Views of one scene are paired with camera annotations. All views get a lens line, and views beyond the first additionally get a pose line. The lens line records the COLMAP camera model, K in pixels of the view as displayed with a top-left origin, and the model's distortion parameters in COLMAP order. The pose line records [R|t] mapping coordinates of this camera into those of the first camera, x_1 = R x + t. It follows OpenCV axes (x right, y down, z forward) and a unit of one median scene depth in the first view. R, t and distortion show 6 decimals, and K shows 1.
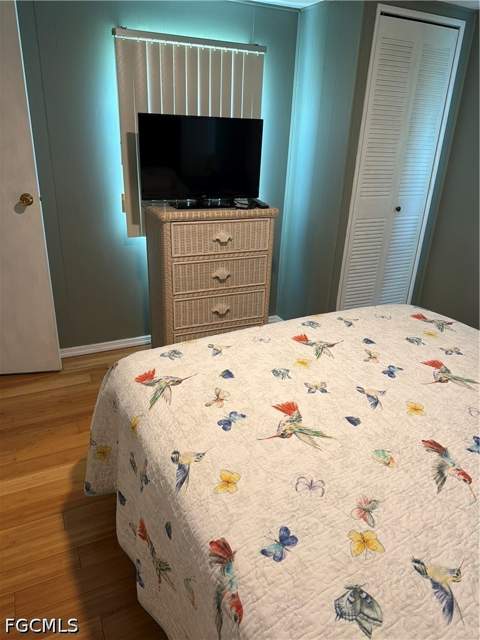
lens RADIAL K [[442.3, 0, 242.3], [0, 442.3, 325.0], [0, 0, 1]] dist [0.005850, -0.007449]
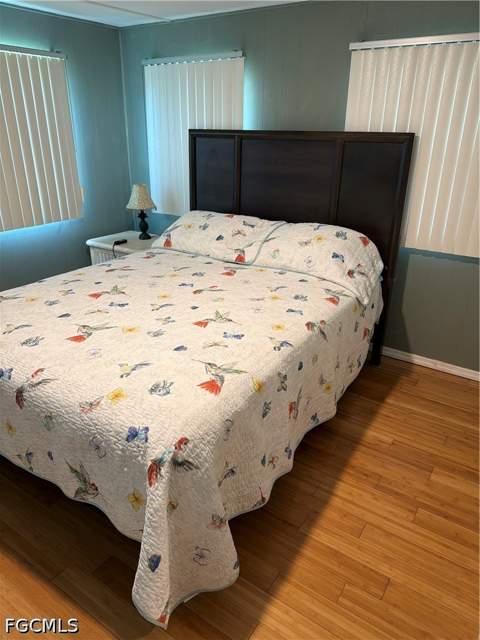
lens RADIAL K [[442.3, 0, 243.3], [0, 442.3, 316.4], [0, 0, 1]] dist [0.005850, -0.007449]
pose [[-0.511759, -0.378421, 0.771298, -0.987544], [0.304116, 0.759846, 0.574584, -0.570846], [-0.803503, 0.528612, -0.273774, 1.154215]]
